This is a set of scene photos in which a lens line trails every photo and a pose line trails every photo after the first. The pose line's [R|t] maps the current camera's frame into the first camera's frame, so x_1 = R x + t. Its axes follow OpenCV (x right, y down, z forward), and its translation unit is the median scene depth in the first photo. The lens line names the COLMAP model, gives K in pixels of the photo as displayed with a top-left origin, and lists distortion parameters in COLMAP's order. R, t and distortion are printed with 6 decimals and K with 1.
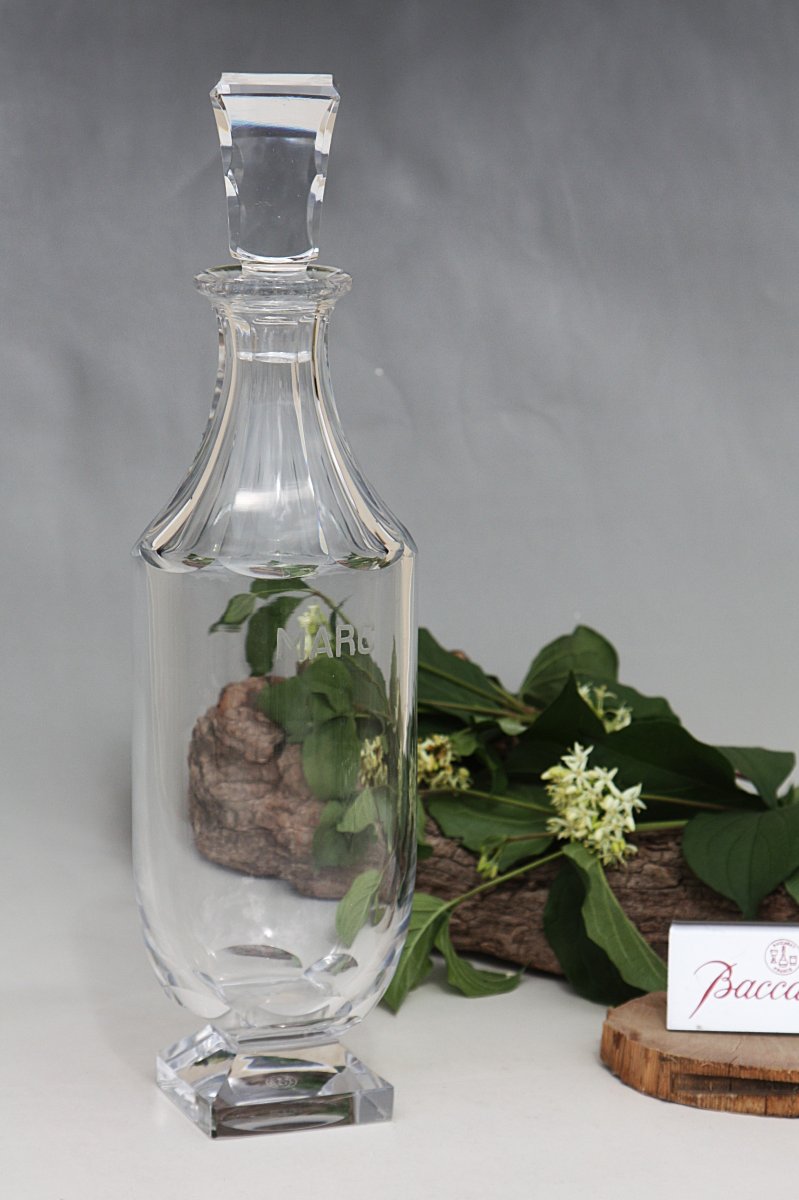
lens RADIAL K [[4195.0, 0, 399.5], [0, 4195.0, 600.0], [0, 0, 1]] dist [0.093179, 0.329638]
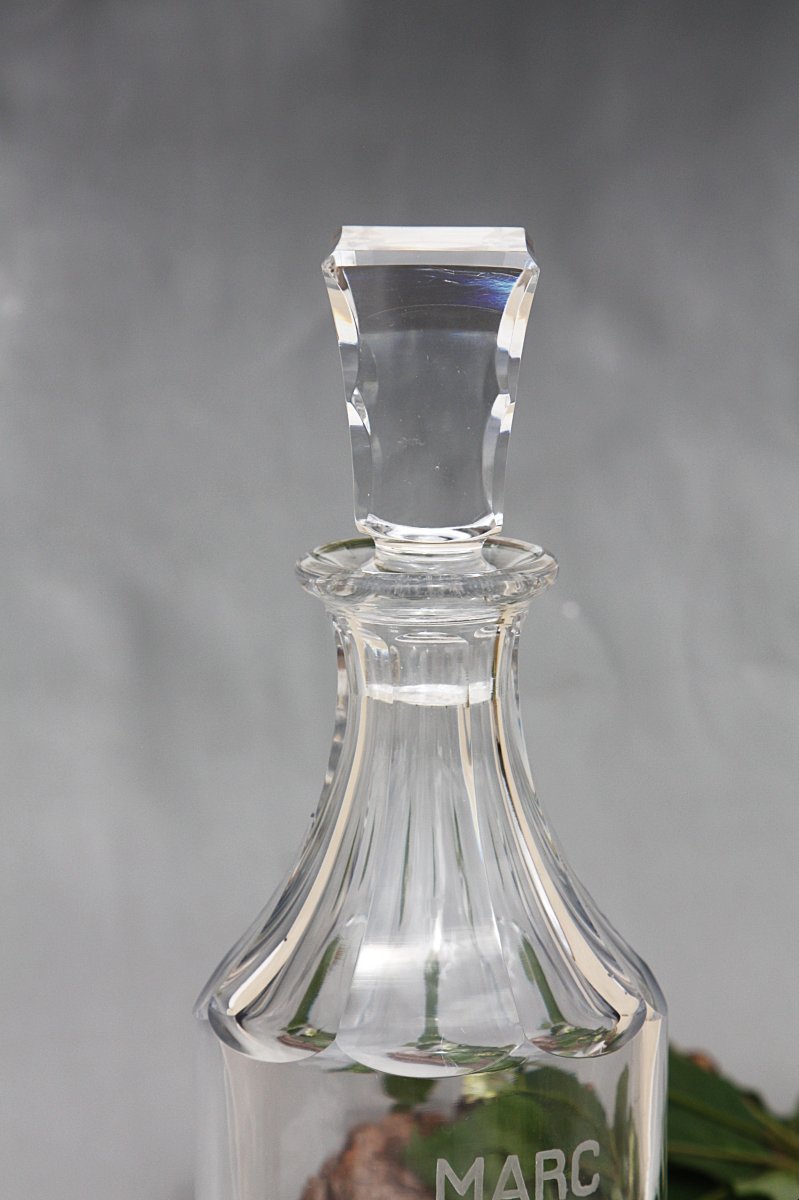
lens RADIAL K [[4195.0, 0, 399.5], [0, 4195.0, 600.0], [0, 0, 1]] dist [0.093179, 0.329638]
pose [[0.999480, -0.003482, -0.032065, -0.013178], [0.003153, 0.999942, -0.010306, -0.058247], [0.032099, 0.010199, 0.999433, 0.355386]]
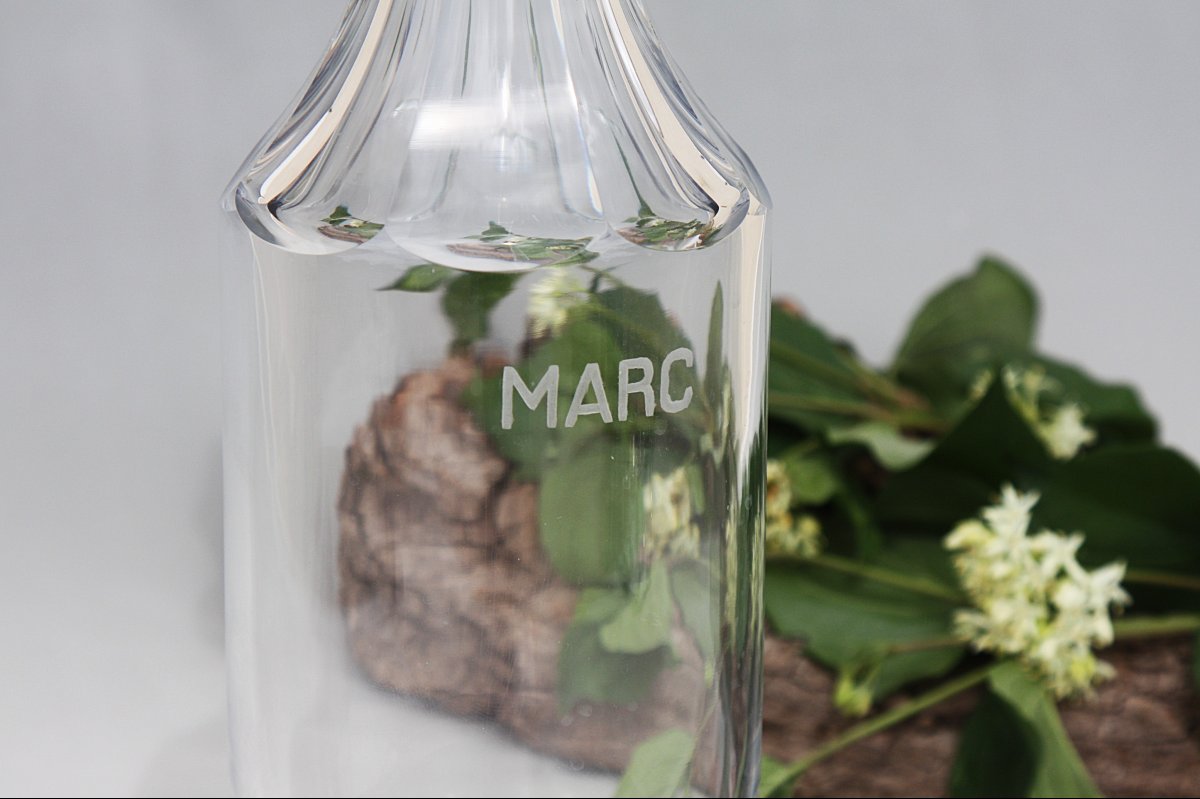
lens RADIAL K [[4195.0, 0, 600.0], [0, 4195.0, 399.5], [0, 0, 1]] dist [0.093179, 0.329638]
pose [[0.999998, -0.000057, 0.002184, -0.016270], [-0.000132, 0.996244, 0.086590, -0.029414], [-0.002181, -0.086590, 0.996242, 0.432945]]
